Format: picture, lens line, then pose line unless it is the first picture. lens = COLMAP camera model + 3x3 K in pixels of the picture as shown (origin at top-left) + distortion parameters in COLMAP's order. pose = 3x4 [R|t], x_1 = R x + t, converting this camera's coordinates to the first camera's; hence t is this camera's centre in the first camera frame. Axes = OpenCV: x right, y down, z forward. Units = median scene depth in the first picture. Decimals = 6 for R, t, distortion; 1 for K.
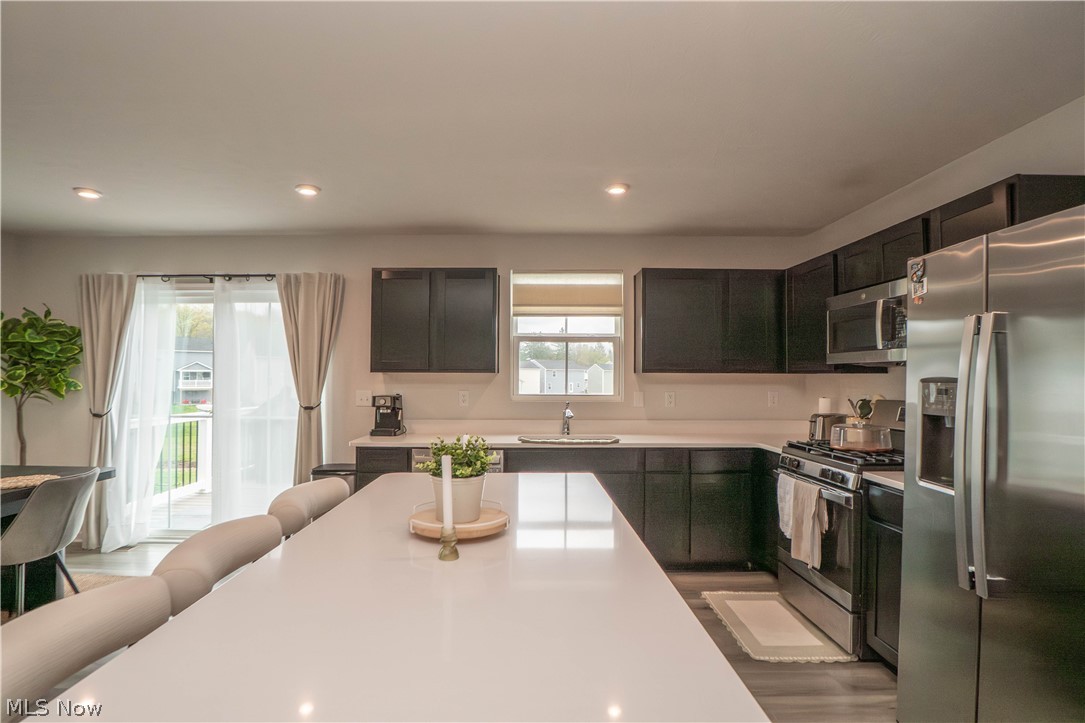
lens RADIAL K [[529.8, 0, 542.5], [0, 529.8, 361.5], [0, 0, 1]] dist [-0.034828, -0.000208]
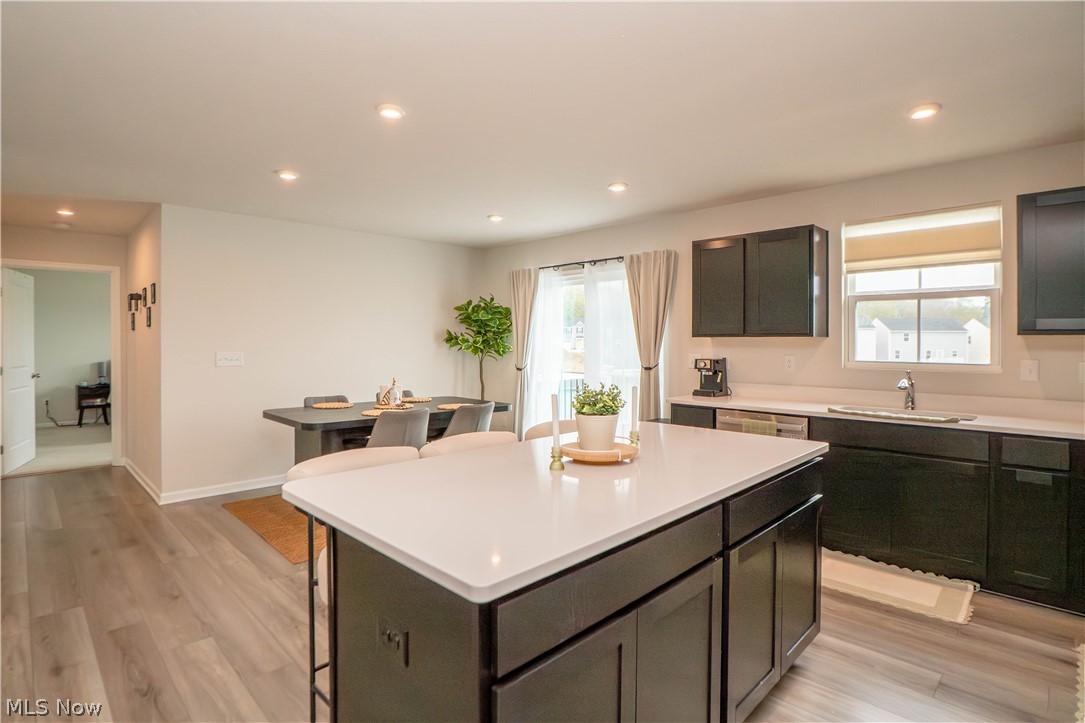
lens RADIAL K [[533.0, 0, 548.3], [0, 533.0, 342.8], [0, 0, 1]] dist [-0.024667, 0.000475]
pose [[0.717696, -0.000158, -0.696356, 0.218518], [0.020214, 0.999583, 0.020606, 0.003112], [0.696063, -0.028865, 0.717401, -0.000395]]
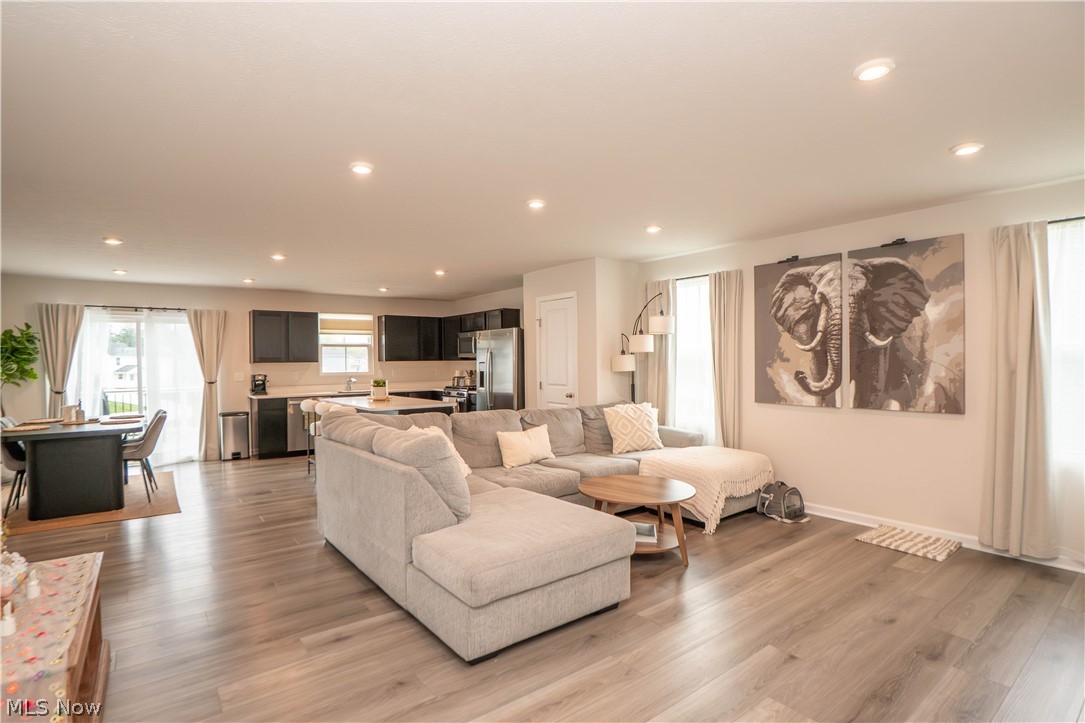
lens RADIAL K [[515.1, 0, 518.9], [0, 515.1, 362.2], [0, 0, 1]] dist [-0.015091, 0.000121]
pose [[0.816125, -0.013439, 0.577720, -0.599460], [-0.000782, 0.999703, 0.024360, -0.028879], [-0.577875, -0.020332, 0.815872, -1.095503]]
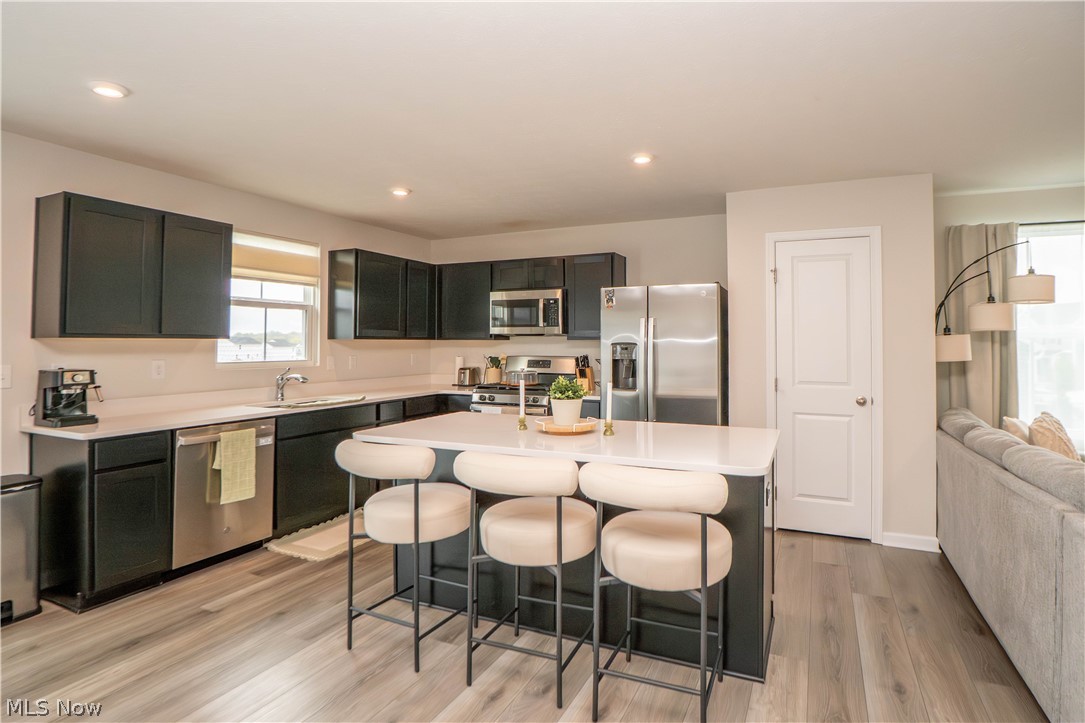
lens RADIAL K [[540.5, 0, 583.6], [0, 540.5, 325.9], [0, 0, 1]] dist [-0.014911, -0.000640]
pose [[0.408017, 0.025591, 0.912616, -0.664799], [-0.023702, 0.999567, -0.017432, 0.000272], [-0.912667, -0.014518, 0.408447, 0.061009]]
